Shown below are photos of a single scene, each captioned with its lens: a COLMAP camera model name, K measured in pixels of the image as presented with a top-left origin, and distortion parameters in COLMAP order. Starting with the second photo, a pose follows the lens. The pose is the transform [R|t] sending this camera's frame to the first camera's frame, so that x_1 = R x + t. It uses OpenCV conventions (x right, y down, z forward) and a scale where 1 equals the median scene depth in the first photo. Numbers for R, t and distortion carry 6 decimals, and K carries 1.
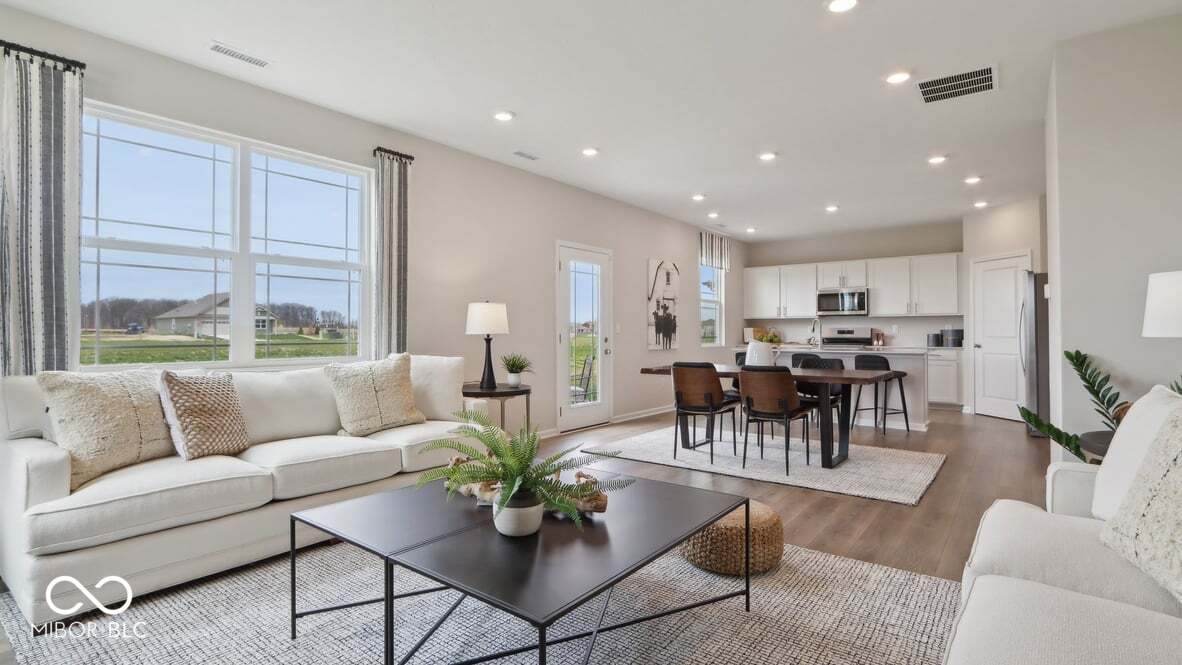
lens RADIAL K [[552.2, 0, 585.4], [0, 552.2, 330.4], [0, 0, 1]] dist [-0.022152, 0.001293]
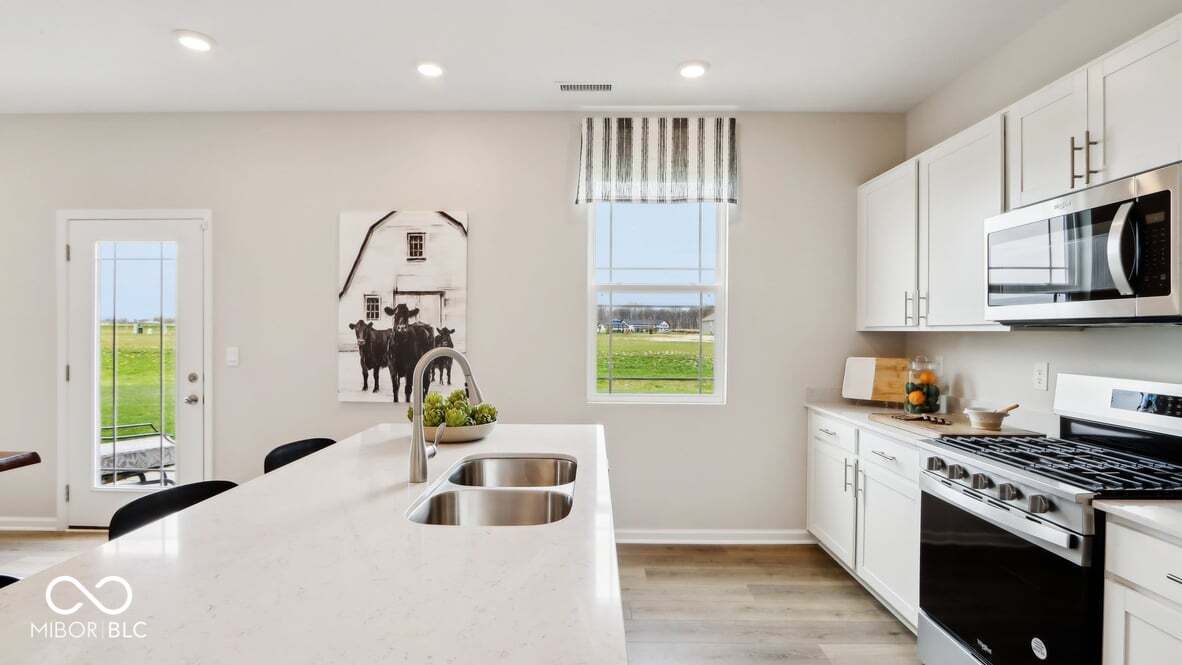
lens RADIAL K [[563.9, 0, 572.0], [0, 563.9, 332.3], [0, 0, 1]] dist [-0.018041, 0.000159]
pose [[0.604116, 0.007480, -0.796862, 0.596349], [-0.004164, 0.999972, 0.006230, -0.027772], [0.796886, -0.000446, 0.604130, 0.825852]]
